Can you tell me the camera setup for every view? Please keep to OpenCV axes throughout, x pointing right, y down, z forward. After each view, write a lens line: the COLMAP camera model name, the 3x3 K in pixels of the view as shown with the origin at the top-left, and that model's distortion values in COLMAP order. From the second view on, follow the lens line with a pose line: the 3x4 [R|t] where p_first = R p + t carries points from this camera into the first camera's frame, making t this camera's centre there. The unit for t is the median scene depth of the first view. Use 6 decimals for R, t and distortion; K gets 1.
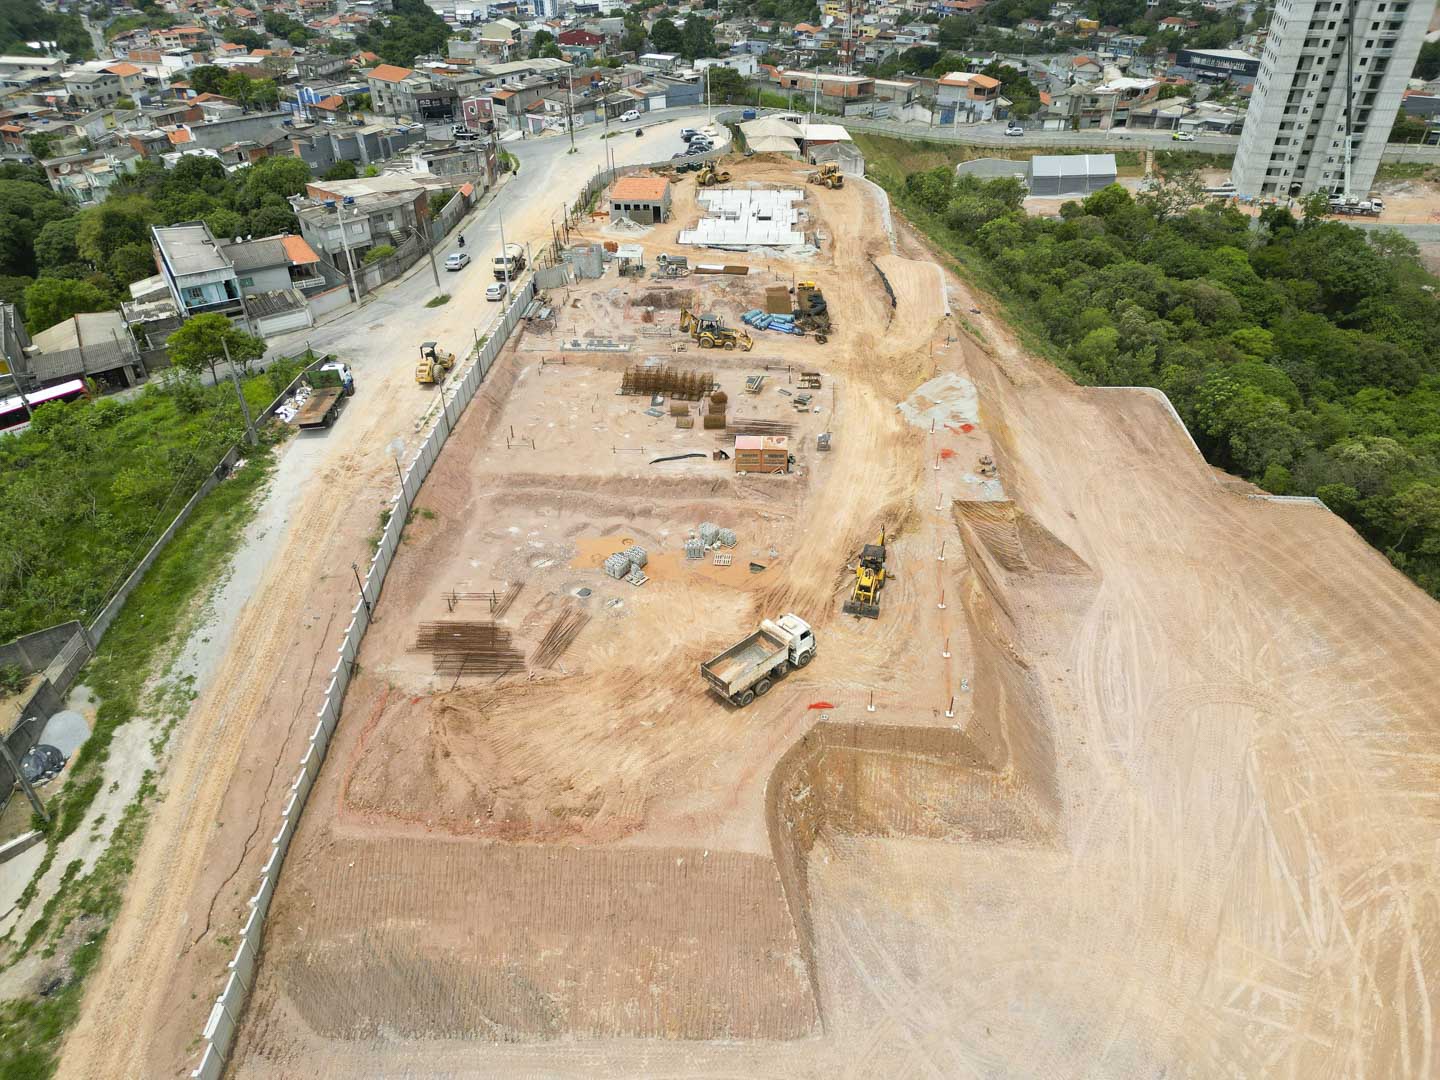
lens RADIAL K [[1005.7, 0, 726.3], [0, 1005.7, 545.7], [0, 0, 1]] dist [0.071711, -0.065876]
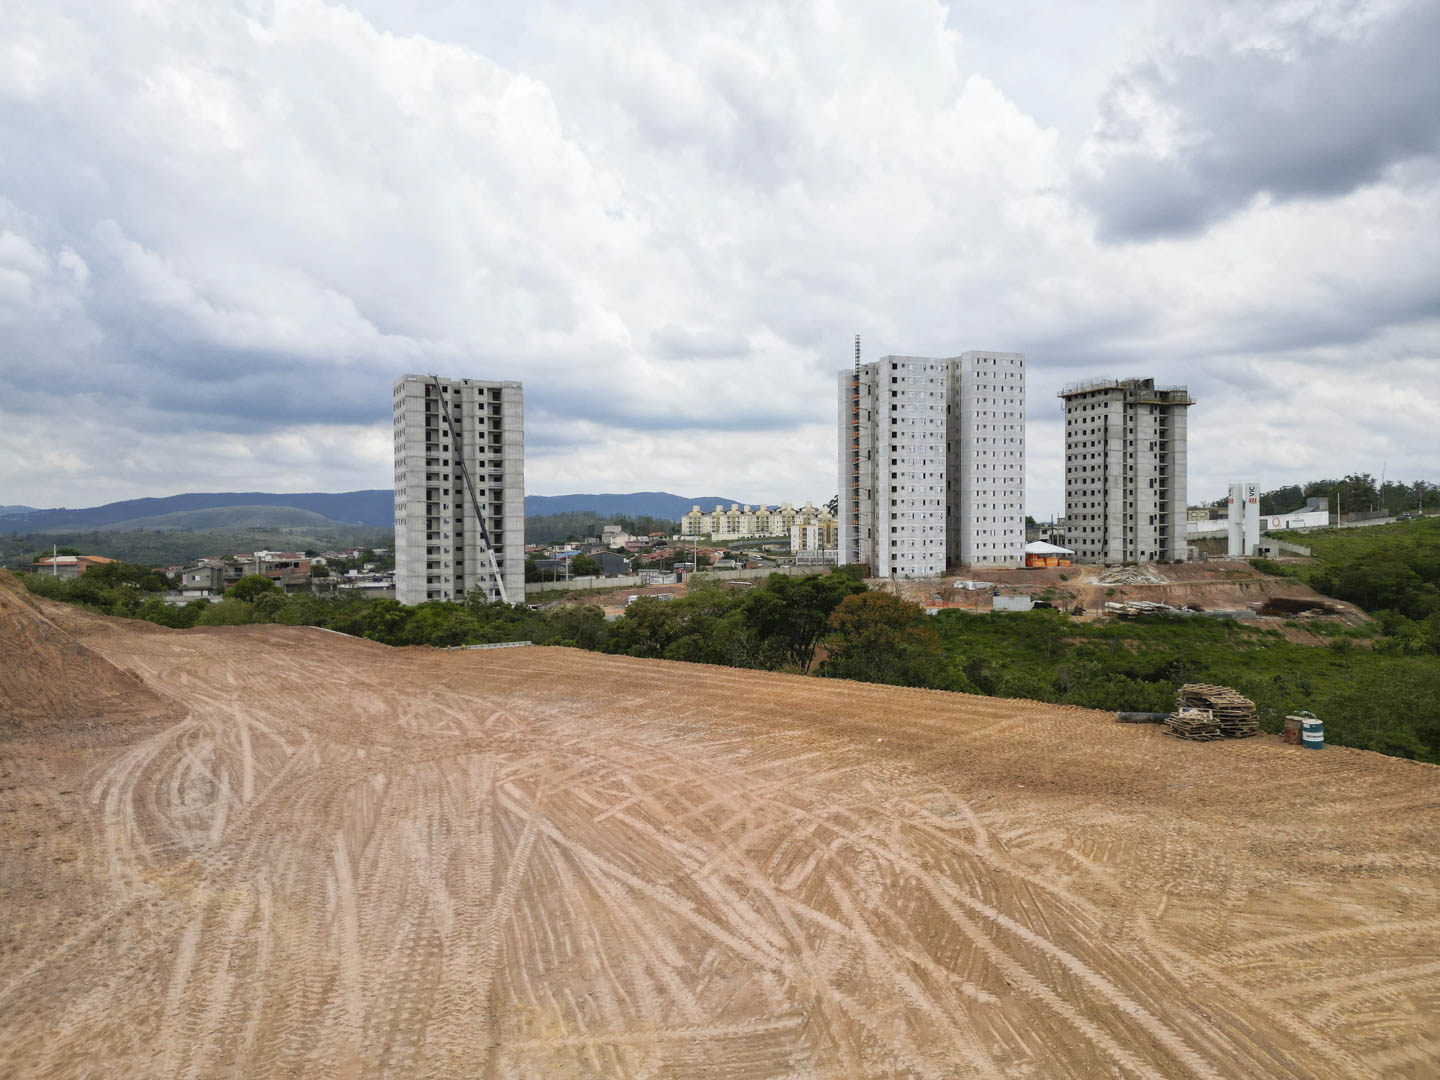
lens RADIAL K [[1005.7, 0, 721.2], [0, 1005.7, 551.8], [0, 0, 1]] dist [0.071711, -0.065876]
pose [[0.755245, -0.014834, 0.655275, 0.105569], [0.378941, 0.825608, -0.418062, 0.124239], [-0.534799, 0.564049, 0.629157, 0.219238]]
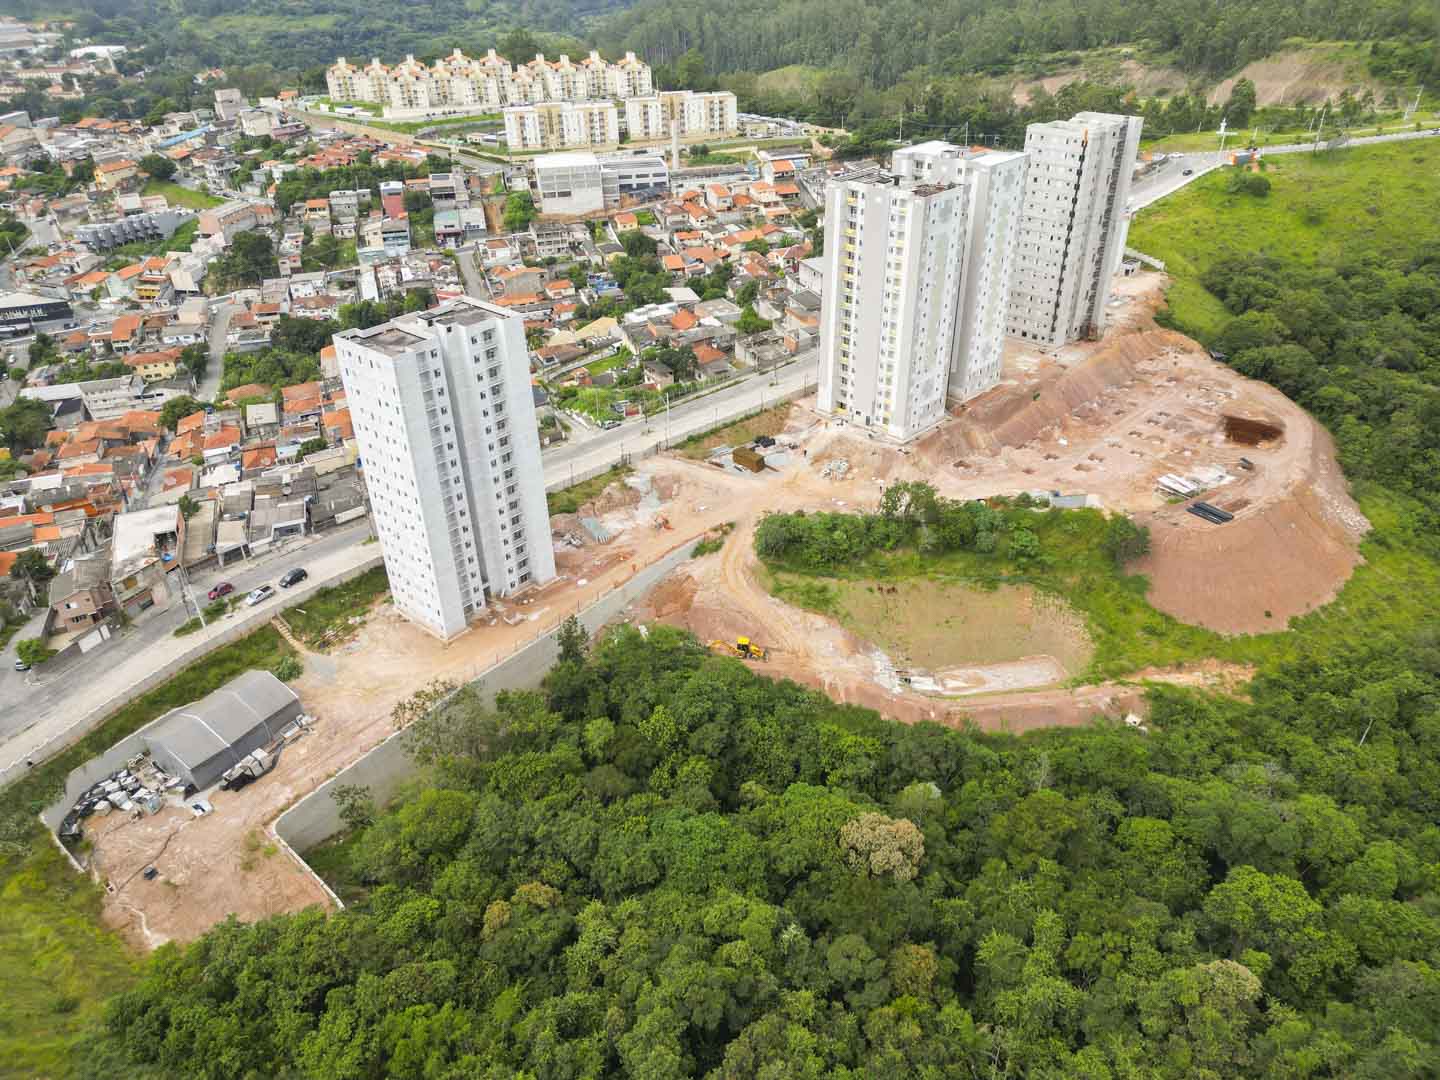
lens RADIAL K [[1005.7, 0, 723.3], [0, 1005.7, 548.7], [0, 0, 1]] dist [0.071711, -0.065876]
pose [[0.429905, -0.477856, 0.766052, 0.027148], [0.528939, 0.820912, 0.215238, -0.479527], [-0.731714, 0.312663, 0.605670, 0.368415]]
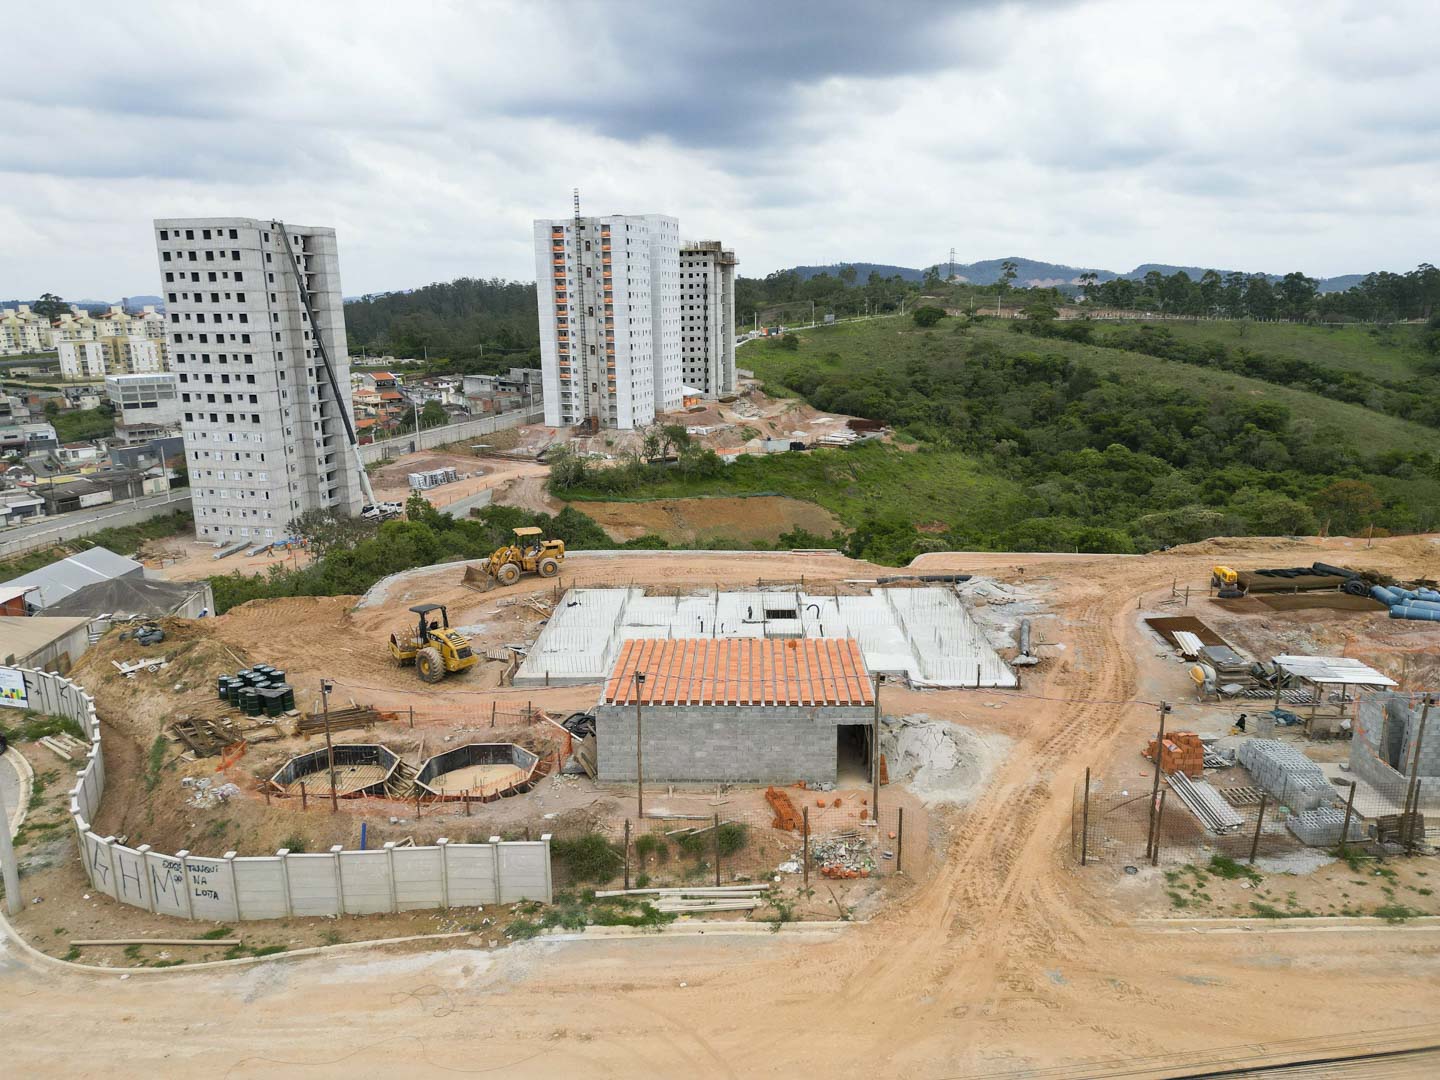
lens RADIAL K [[1005.7, 0, 726.0], [0, 1005.7, 549.7], [0, 0, 1]] dist [0.071711, -0.065876]
pose [[-0.031384, -0.233150, 0.971934, -0.254356], [0.582083, 0.786234, 0.207399, -0.318499], [-0.812523, 0.572256, 0.111037, 0.690057]]
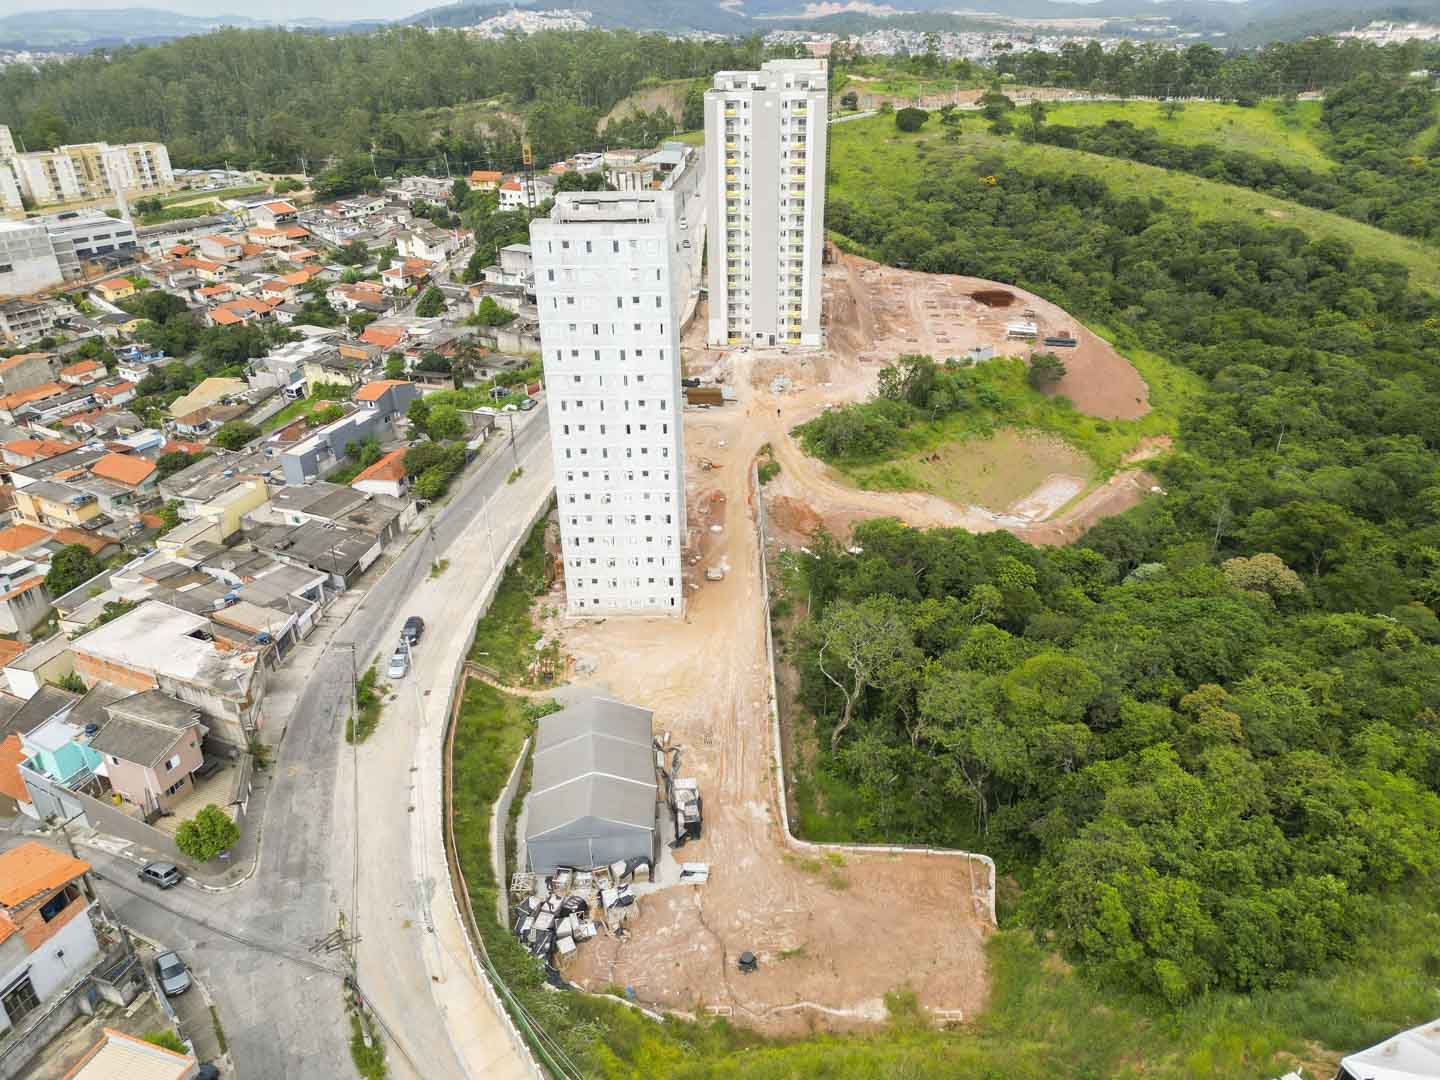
lens RADIAL K [[1005.7, 0, 729.2], [0, 1005.7, 544.6], [0, 0, 1]] dist [0.071711, -0.065876]
pose [[-0.255428, -0.434786, 0.863550, -0.020973], [0.567159, 0.655969, 0.498031, -0.695262], [-0.782999, 0.616981, 0.079039, 0.954498]]
